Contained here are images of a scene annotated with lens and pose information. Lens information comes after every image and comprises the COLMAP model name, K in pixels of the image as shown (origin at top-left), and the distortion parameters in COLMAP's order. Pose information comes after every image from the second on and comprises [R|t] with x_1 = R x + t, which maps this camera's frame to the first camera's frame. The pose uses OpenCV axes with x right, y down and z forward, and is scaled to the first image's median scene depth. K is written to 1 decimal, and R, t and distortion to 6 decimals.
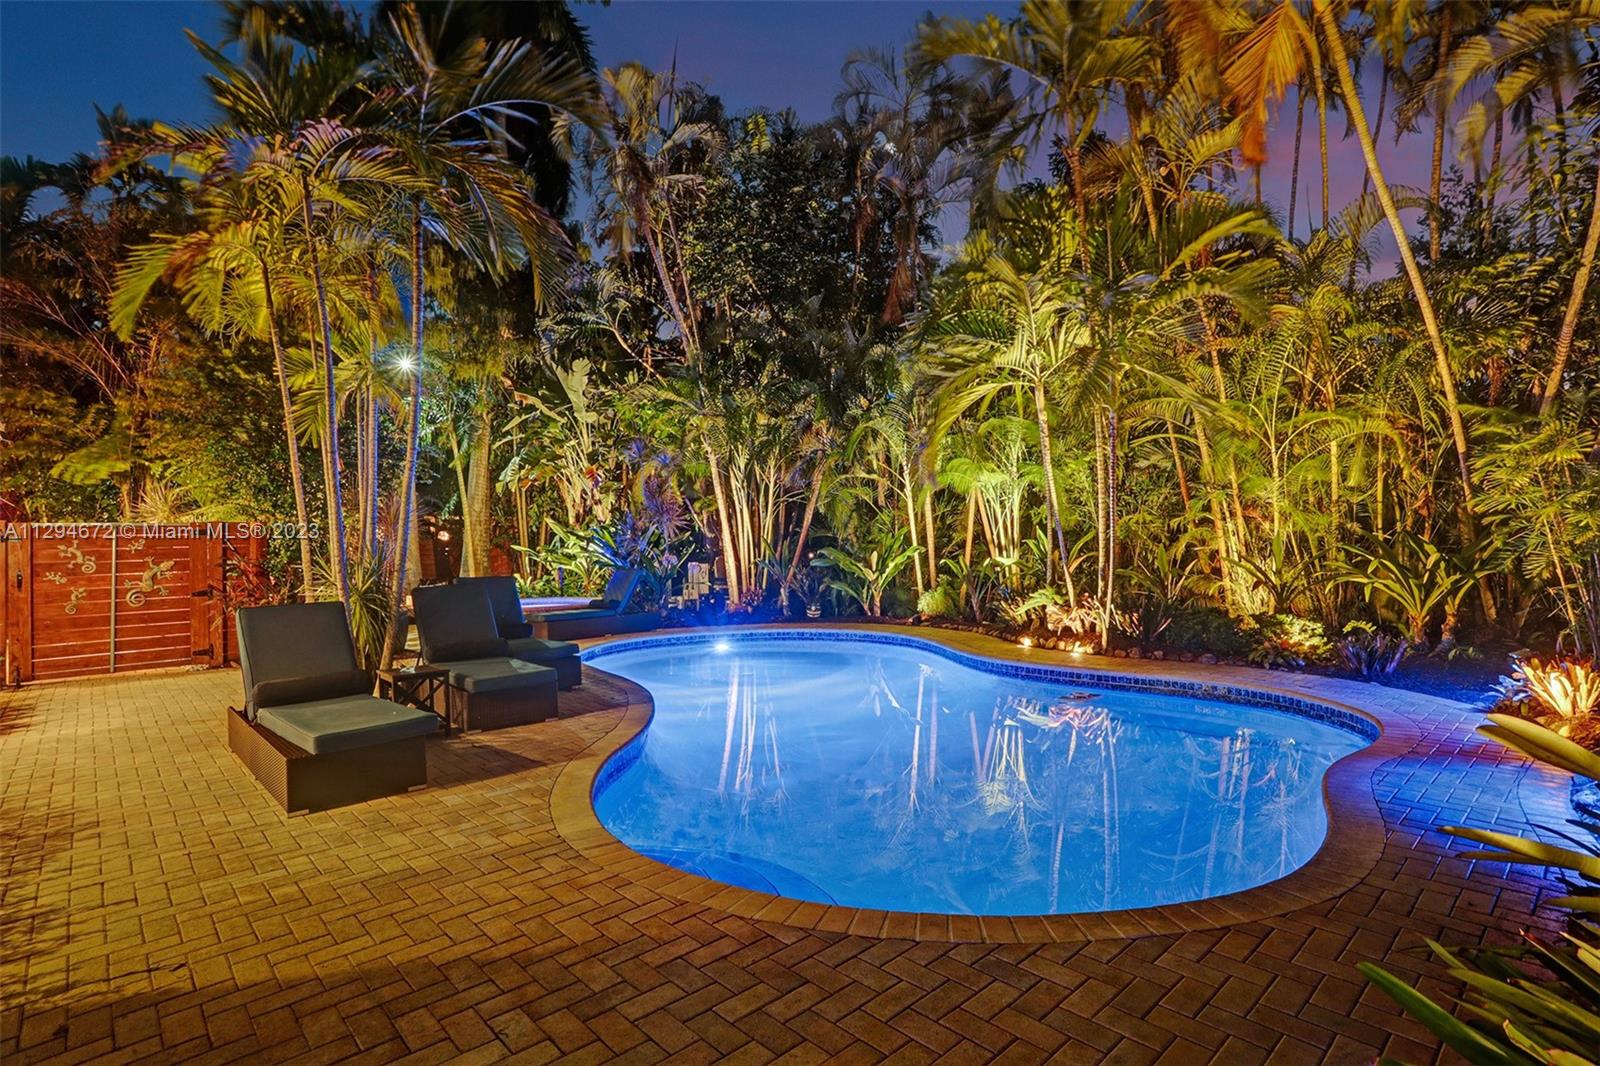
lens RADIAL K [[856.7, 0, 796.8], [0, 856.7, 518.0], [0, 0, 1]] dist [-0.069536, 0.027416]
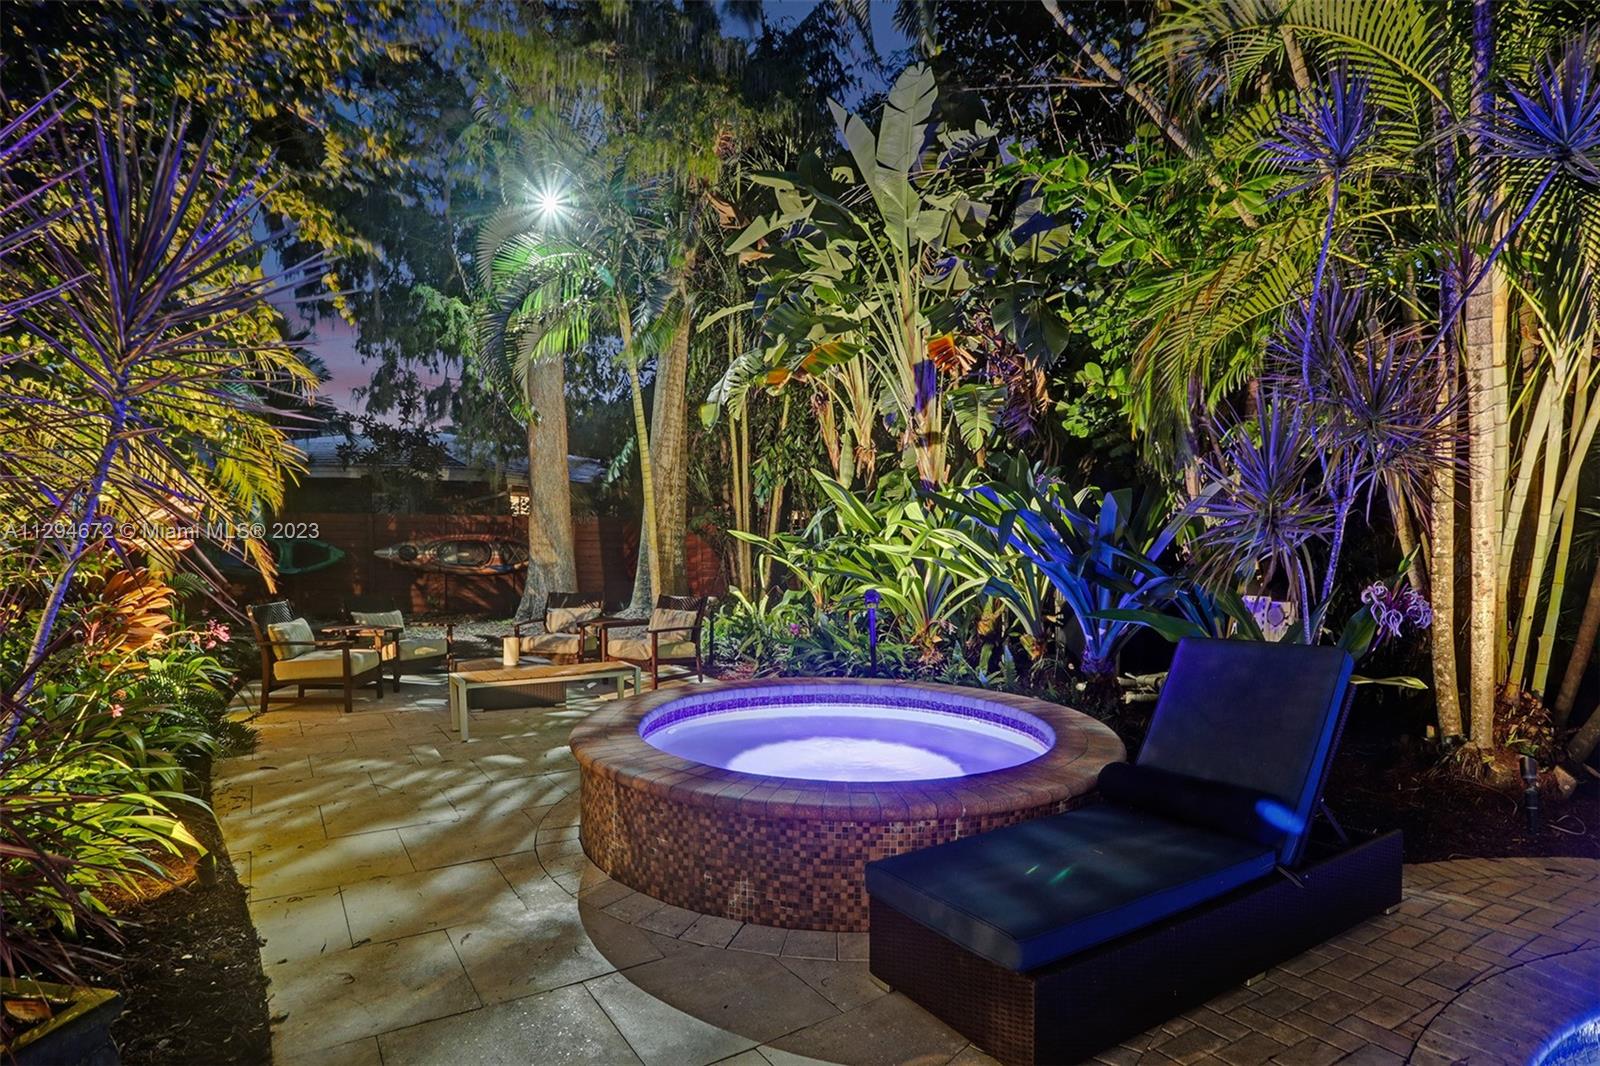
lens RADIAL K [[856.7, 0, 796.8], [0, 856.7, 518.0], [0, 0, 1]] dist [-0.069536, 0.027416]
pose [[0.976948, 0.022973, -0.212237, -0.207546], [-0.019995, 0.999669, 0.016164, 0.017266], [0.212538, -0.011548, 0.977085, 0.564572]]
